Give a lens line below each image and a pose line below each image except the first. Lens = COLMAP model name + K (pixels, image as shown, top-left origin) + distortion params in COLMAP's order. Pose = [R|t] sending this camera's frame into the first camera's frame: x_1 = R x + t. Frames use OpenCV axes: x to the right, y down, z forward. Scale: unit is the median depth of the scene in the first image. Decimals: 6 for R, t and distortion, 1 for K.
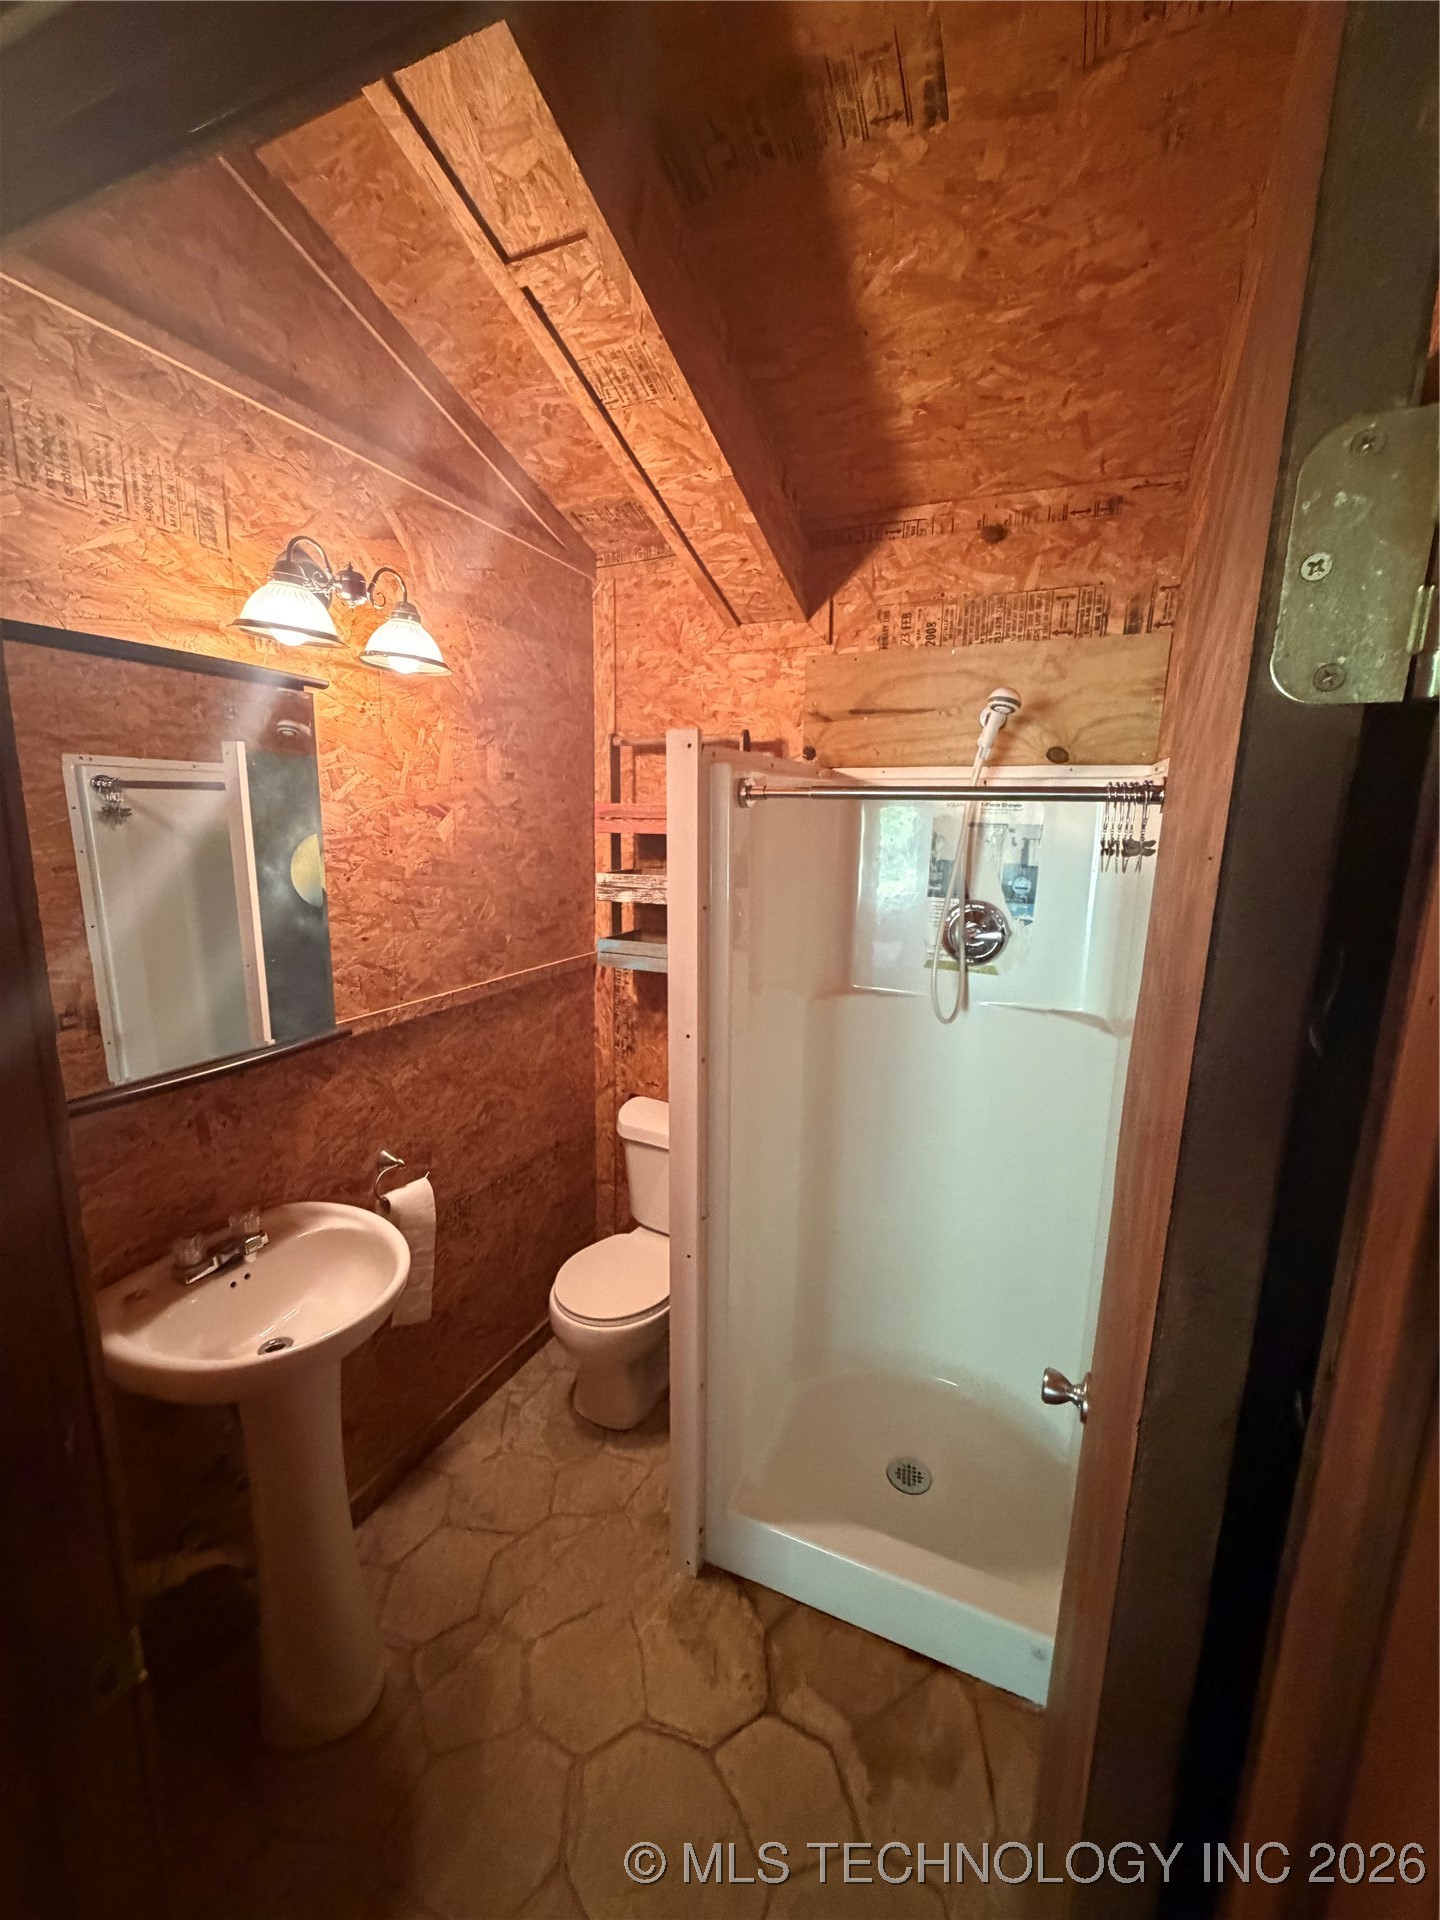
lens RADIAL K [[768.7, 0, 716.3], [0, 768.7, 956.7], [0, 0, 1]] dist [0.000843, 0.000340]
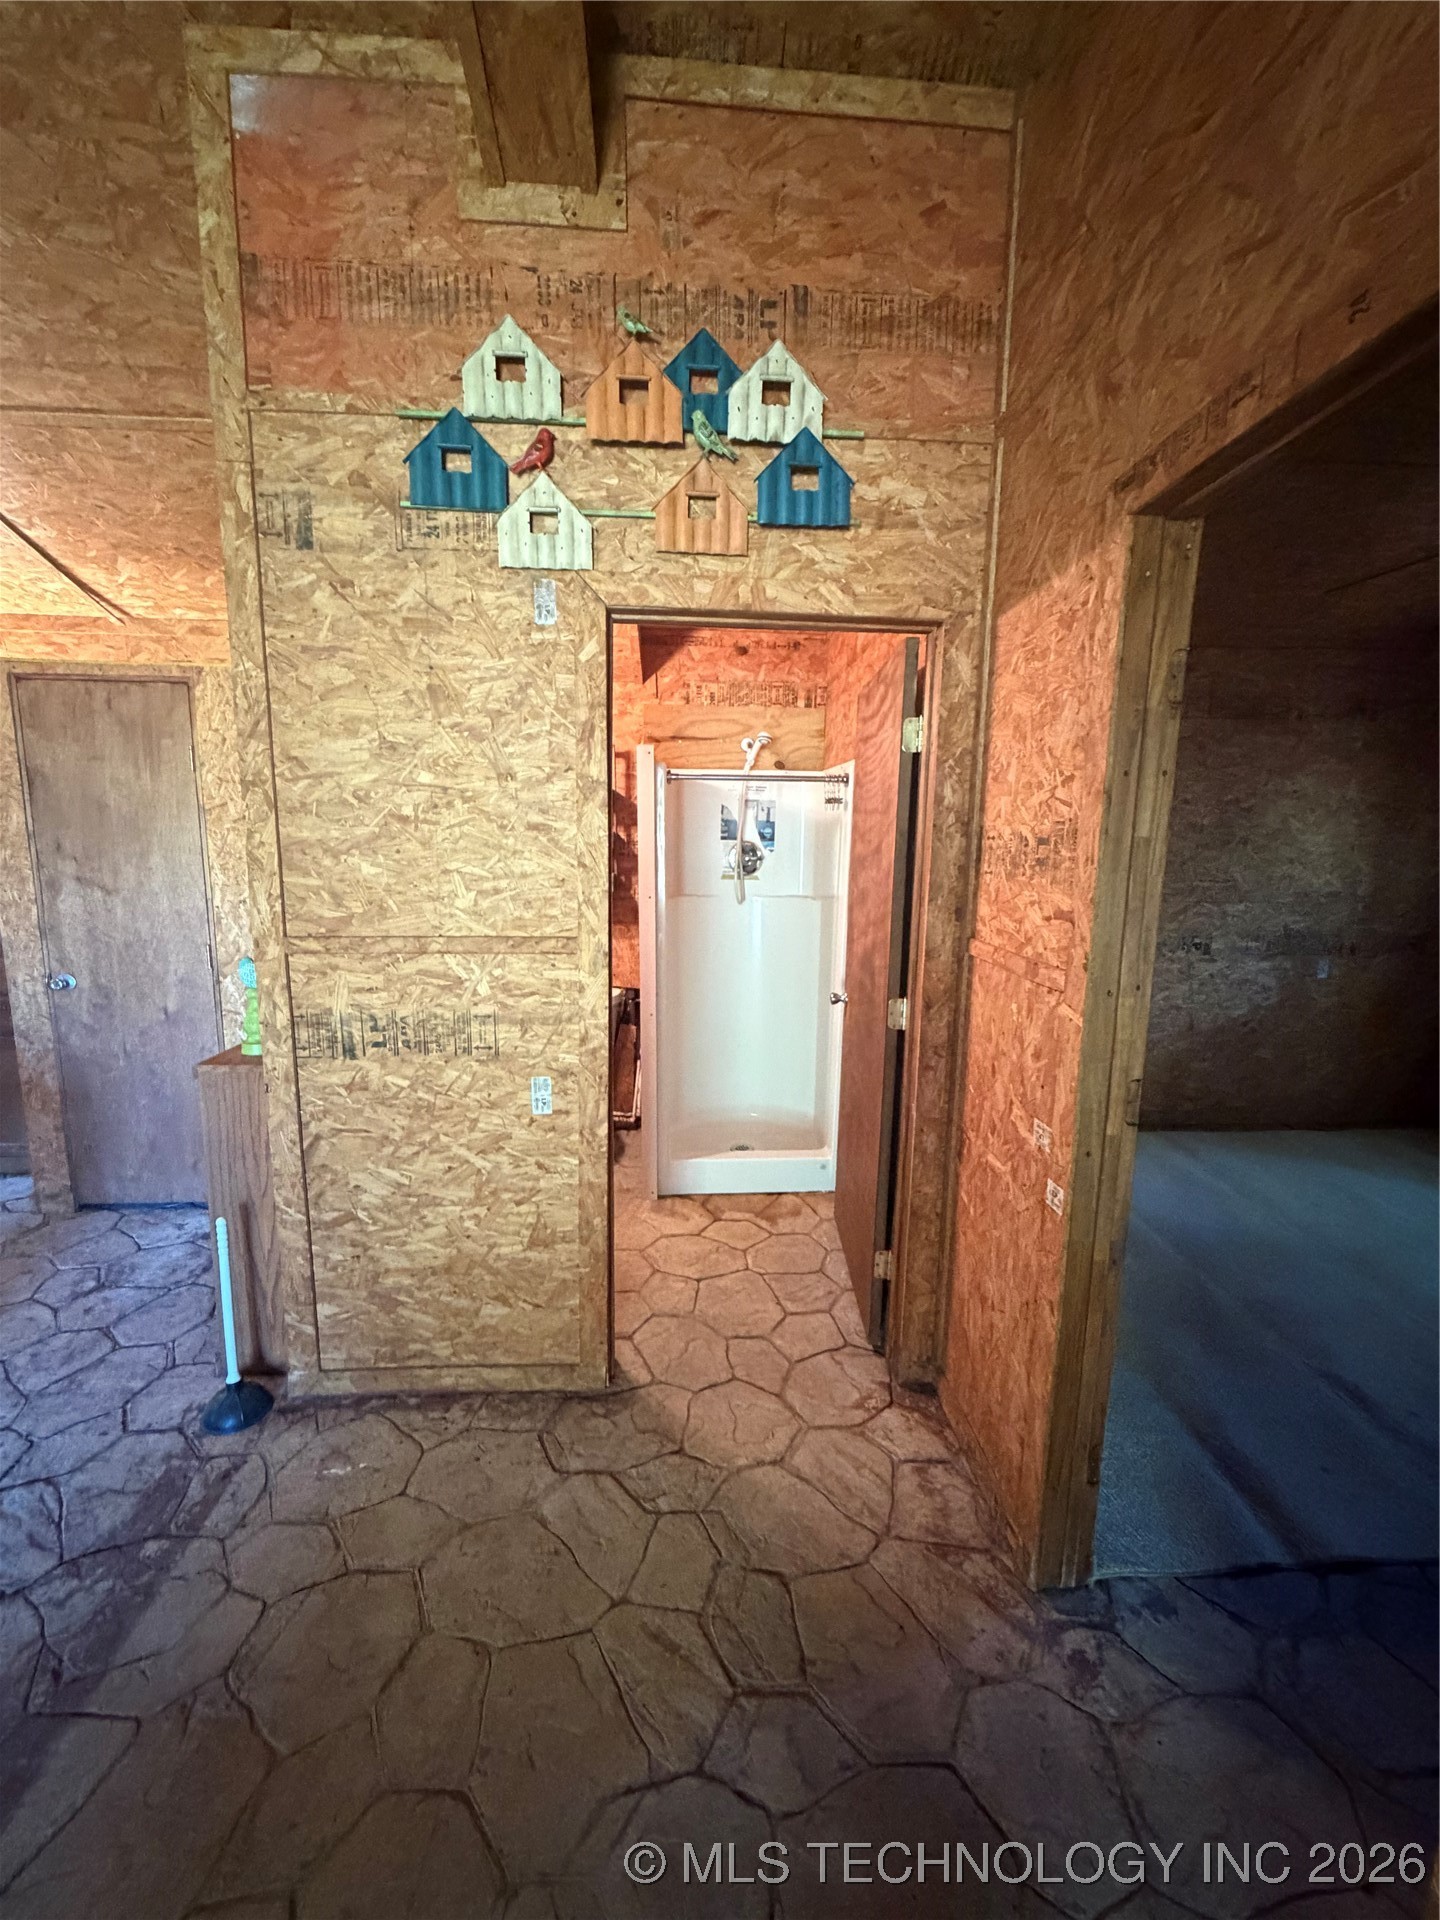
lens RADIAL K [[768.7, 0, 716.8], [0, 768.7, 955.3], [0, 0, 1]] dist [0.000843, 0.000340]
pose [[0.890414, -0.077107, 0.448572, -0.632532], [0.085944, 0.996300, 0.000658, 0.212611], [-0.446963, 0.037966, 0.893746, -0.685833]]
